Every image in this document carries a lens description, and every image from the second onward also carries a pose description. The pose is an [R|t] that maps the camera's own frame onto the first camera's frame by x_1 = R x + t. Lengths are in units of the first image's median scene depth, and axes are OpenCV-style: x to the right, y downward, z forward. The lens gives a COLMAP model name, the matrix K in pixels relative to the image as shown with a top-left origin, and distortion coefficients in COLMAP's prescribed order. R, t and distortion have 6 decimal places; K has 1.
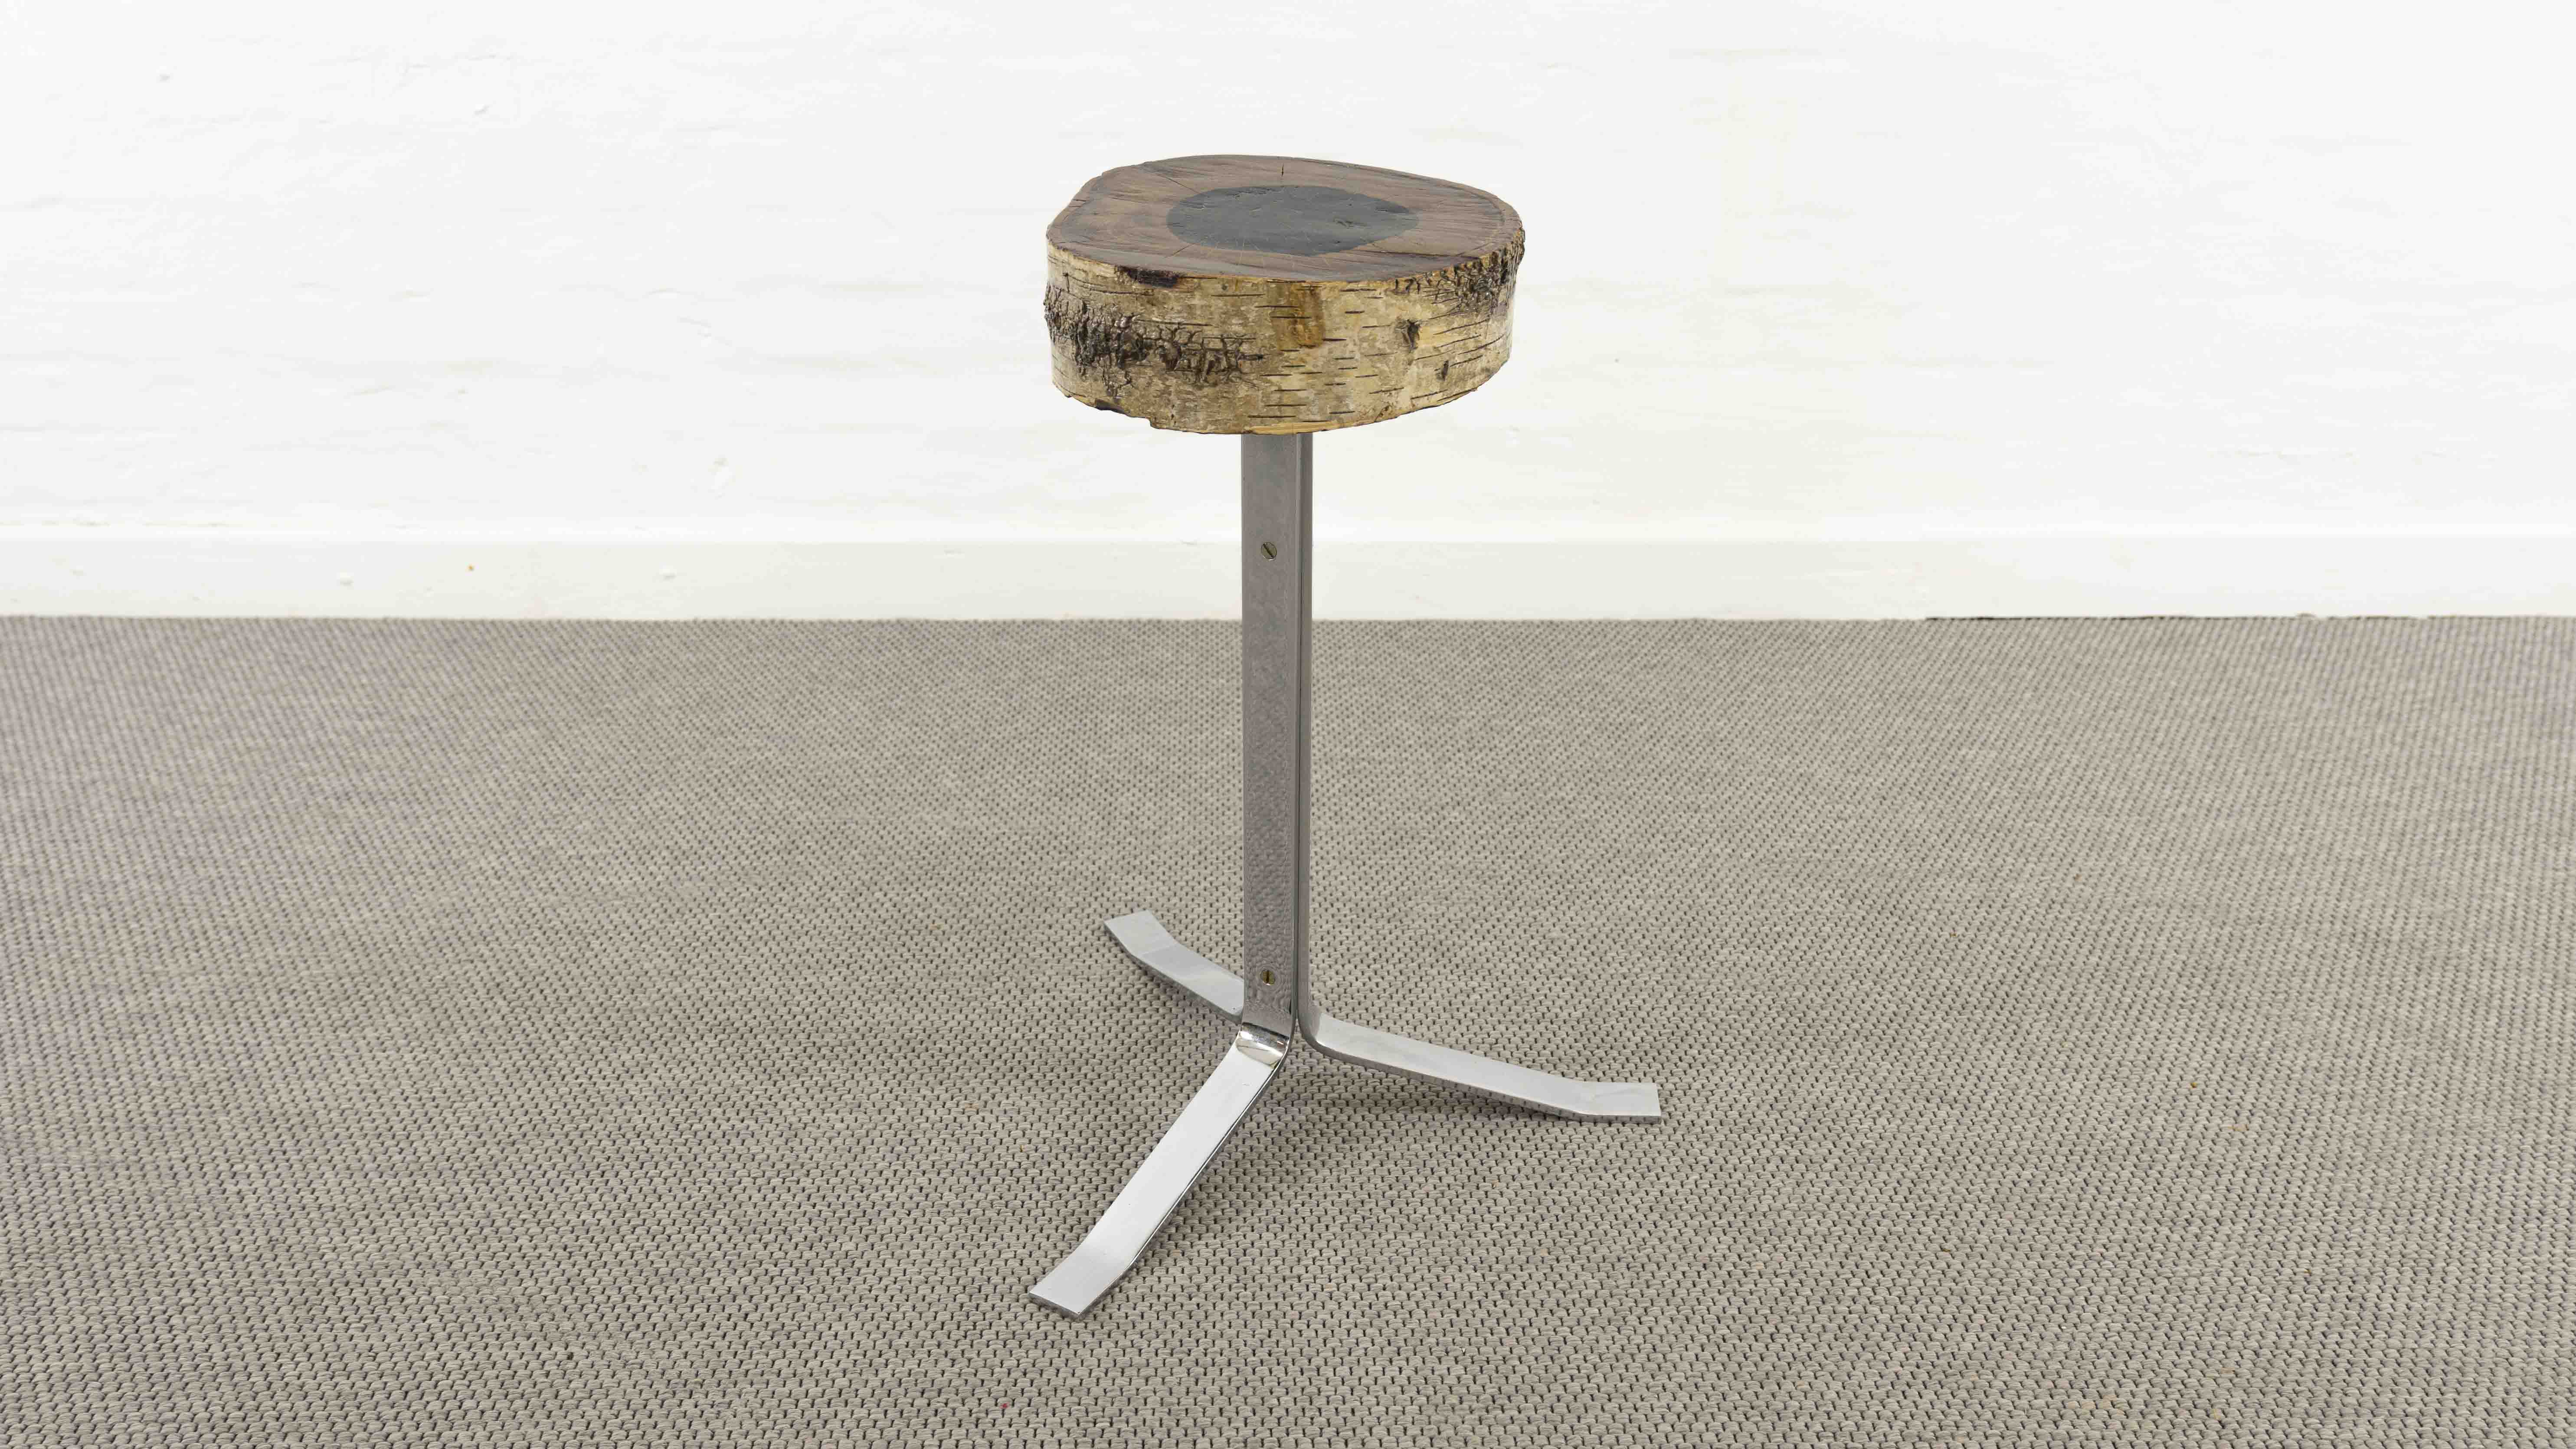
lens RADIAL K [[2340.8, 0, 1303.7], [0, 2340.8, 724.6], [0, 0, 1]] dist [-0.006172, 0.020287]
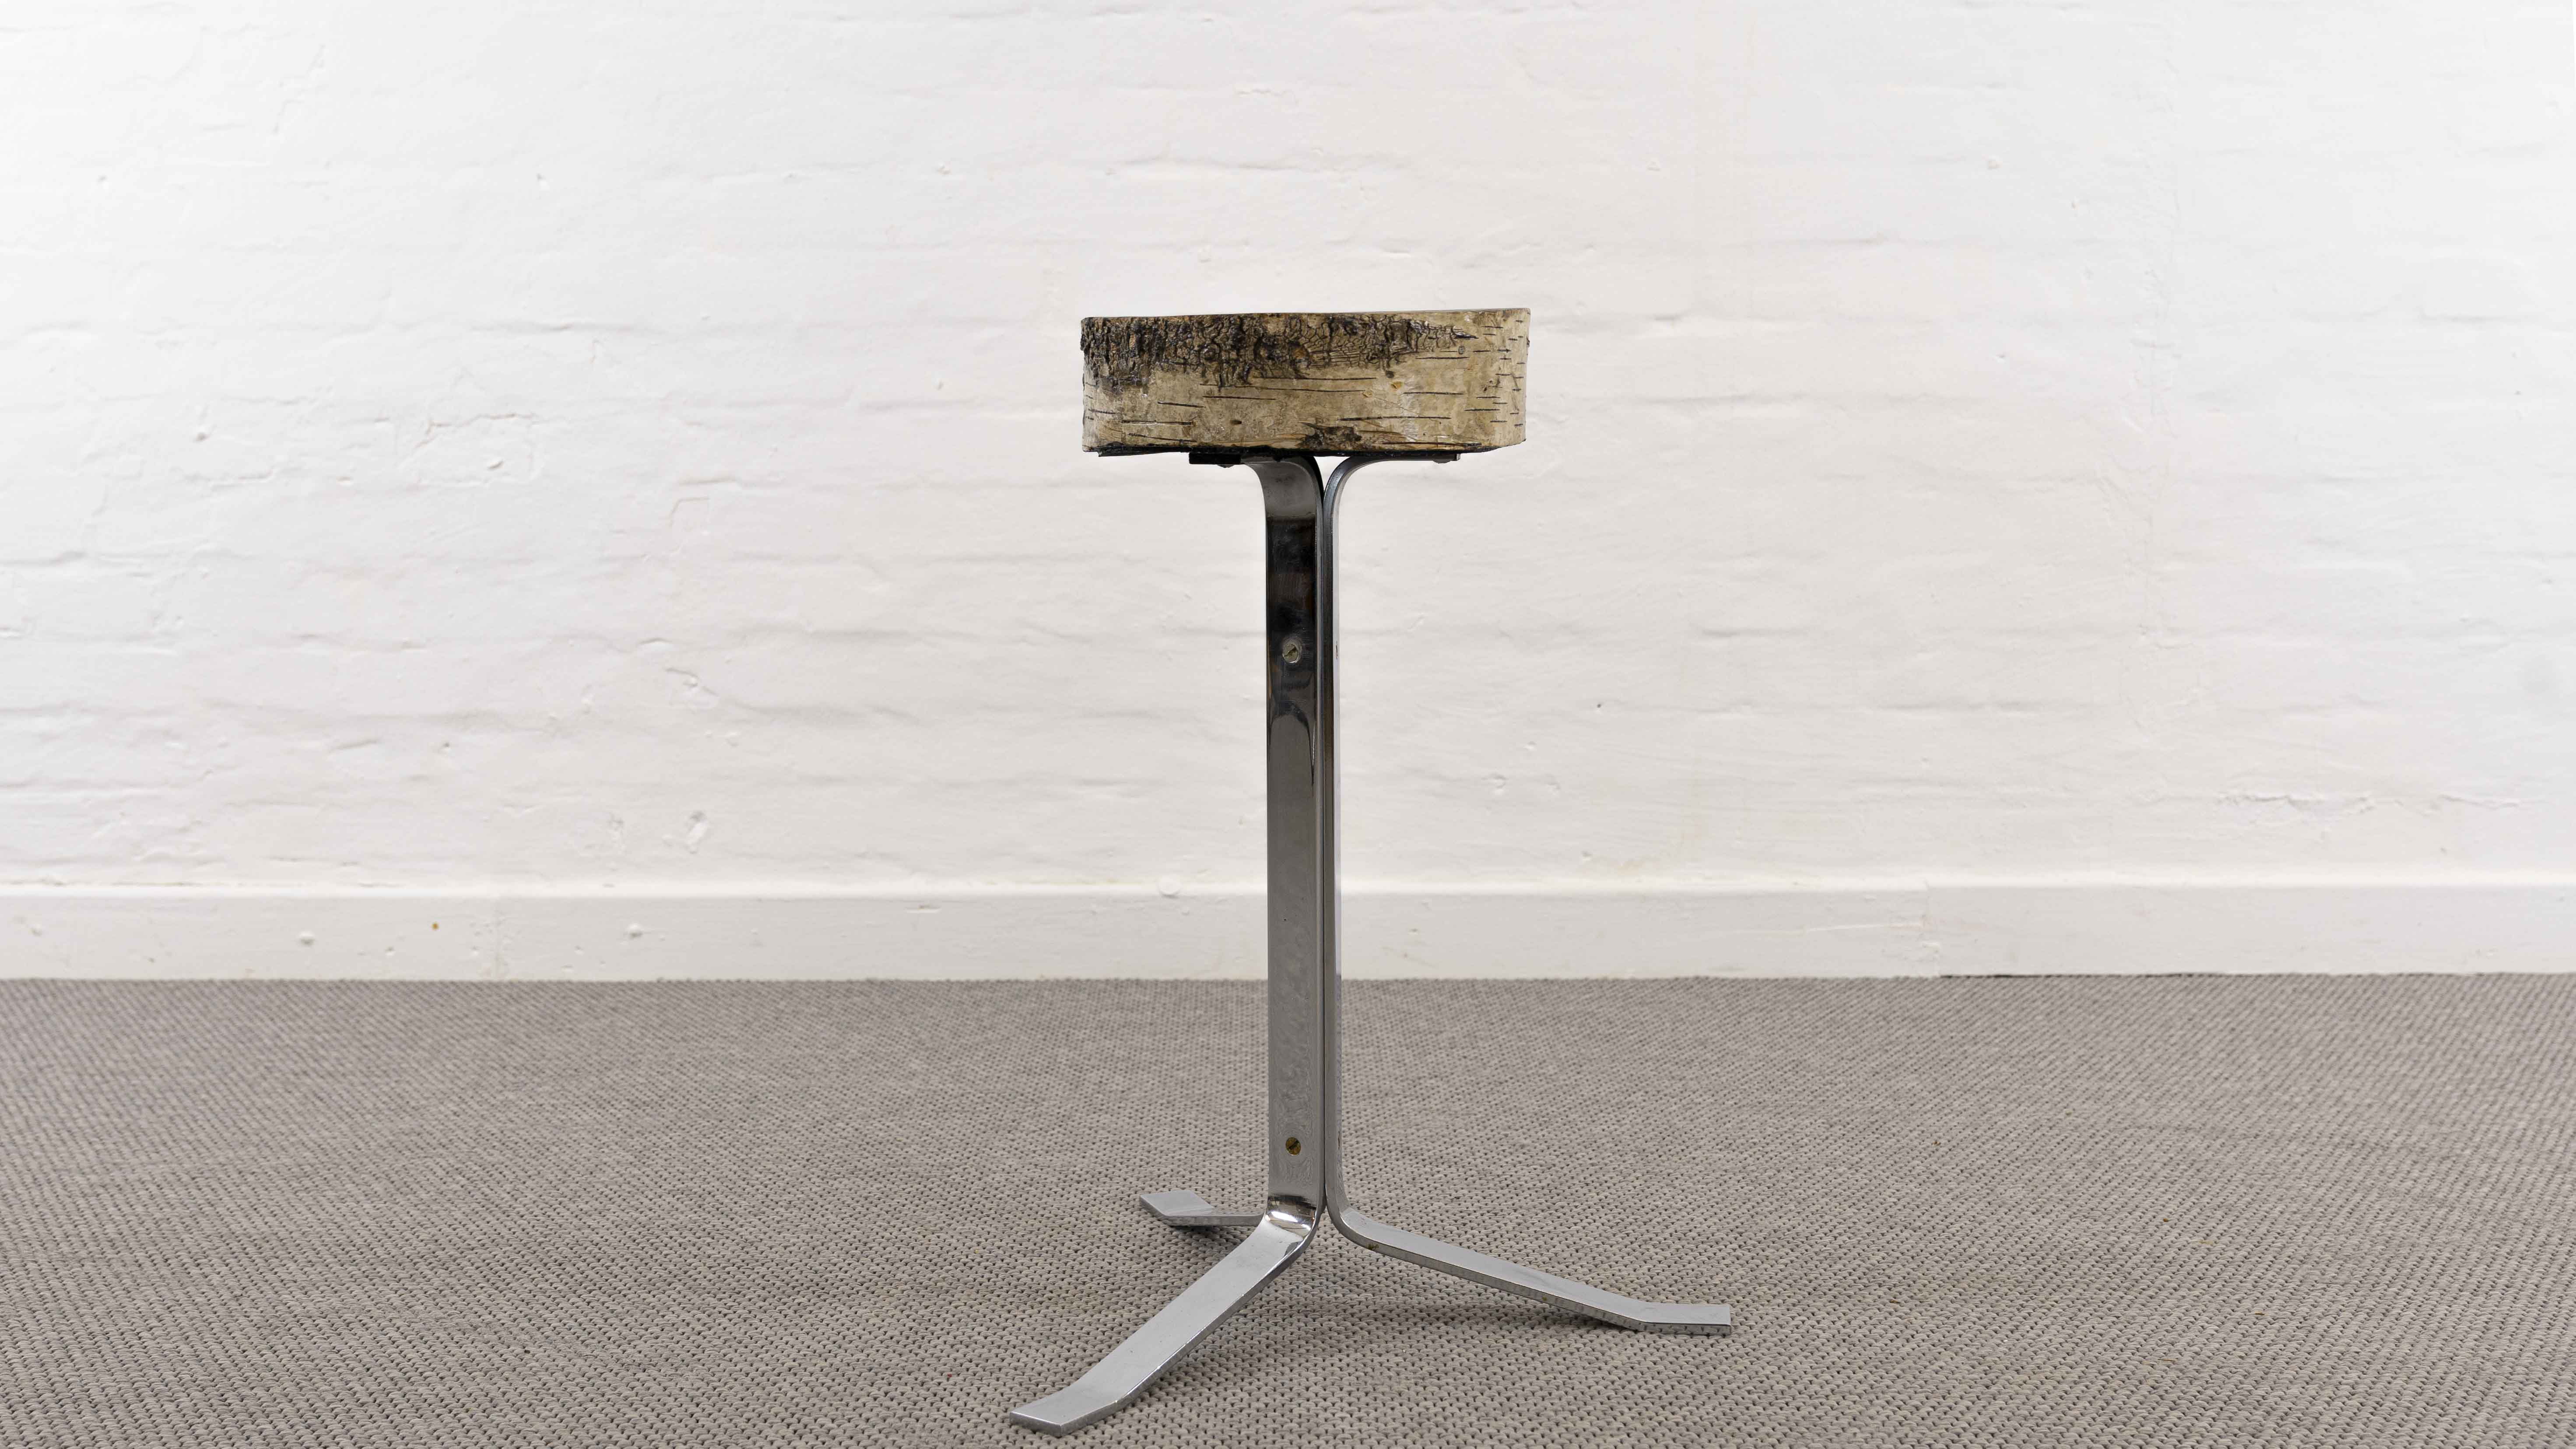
lens RADIAL K [[2944.9, 0, 1288.0], [0, 2944.9, 724.5], [0, 0, 1]] dist [0.011091, 0.008405]
pose [[0.999599, -0.011412, -0.025902, 0.045071], [0.001985, 0.941130, -0.338039, 0.368857], [0.028234, 0.337852, 0.940776, -0.241672]]
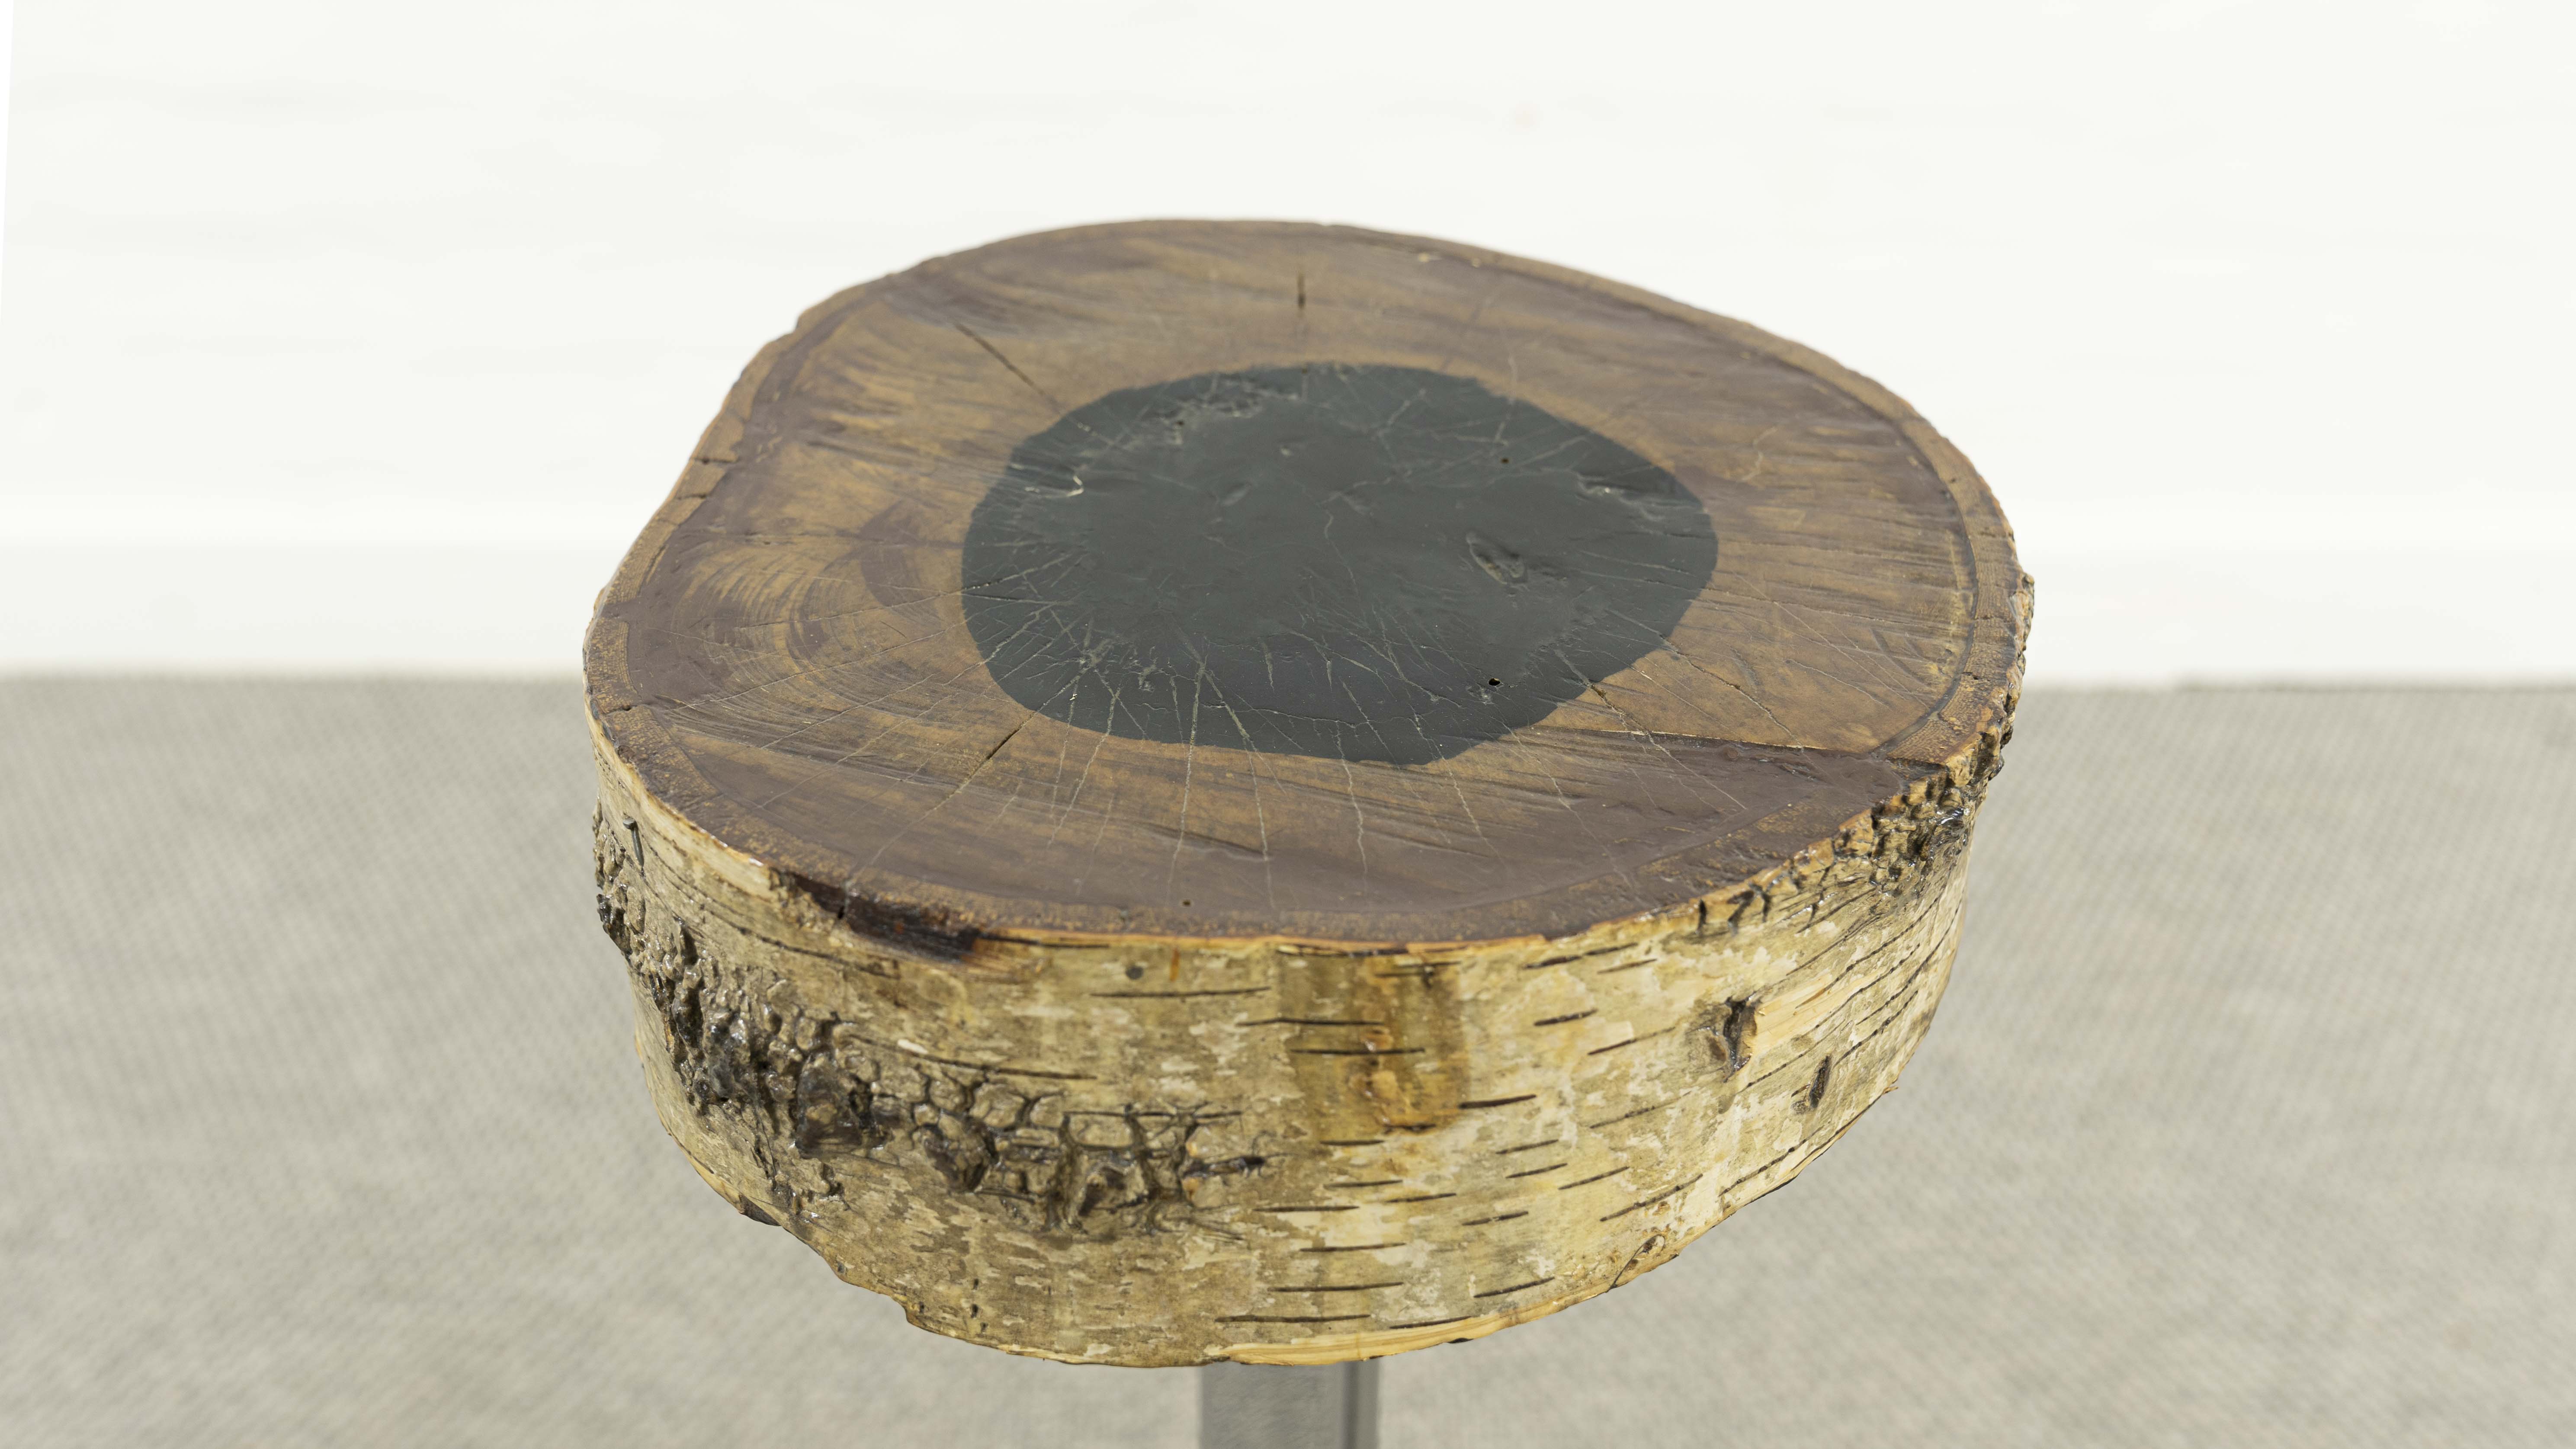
lens RADIAL K [[2883.9, 0, 1310.1], [0, 2883.9, 722.9], [0, 0, 1]] dist [0.012591, 0.005196]
pose [[0.999903, -0.003891, 0.013403, -0.022799], [0.002245, 0.992685, 0.120712, -0.363127], [-0.013774, -0.120670, 0.992597, 0.886127]]
